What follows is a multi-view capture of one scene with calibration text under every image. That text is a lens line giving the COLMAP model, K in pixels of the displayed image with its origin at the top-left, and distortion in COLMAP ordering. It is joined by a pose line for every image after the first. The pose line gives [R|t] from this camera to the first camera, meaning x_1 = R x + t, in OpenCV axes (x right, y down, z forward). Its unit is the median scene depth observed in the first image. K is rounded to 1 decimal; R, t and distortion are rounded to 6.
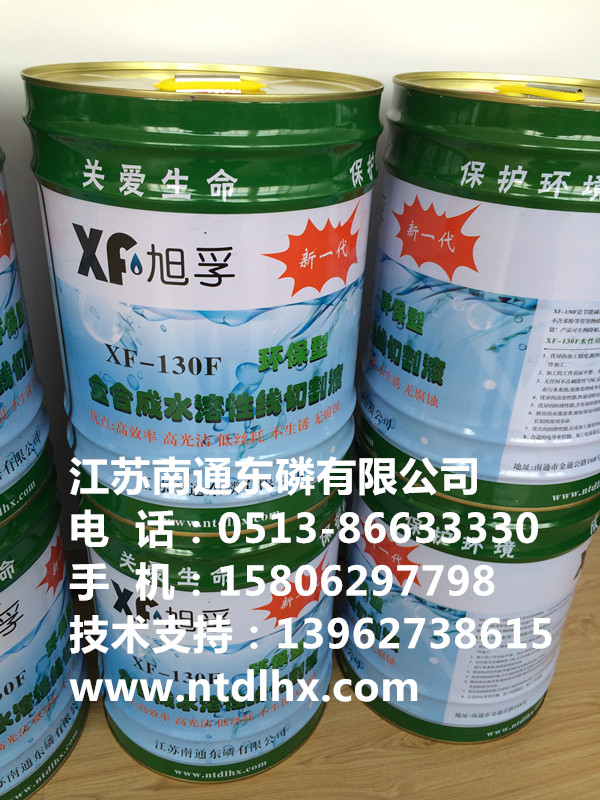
lens RADIAL K [[688.9, 0, 300.0], [0, 688.9, 400.0], [0, 0, 1]] dist [0.063480, -0.083582]
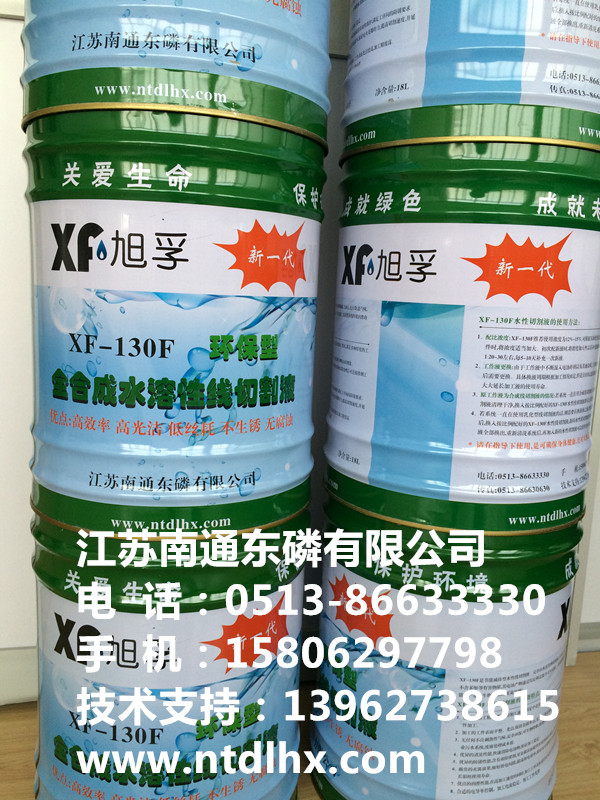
lens RADIAL K [[677.4, 0, 300.0], [0, 677.4, 400.0], [0, 0, 1]] dist [0.073366, -0.104734]
pose [[0.999881, 0.002307, -0.015227, 0.096769], [-0.007273, 0.942259, -0.334805, 0.373306], [0.013575, 0.334876, 0.942164, 0.031126]]
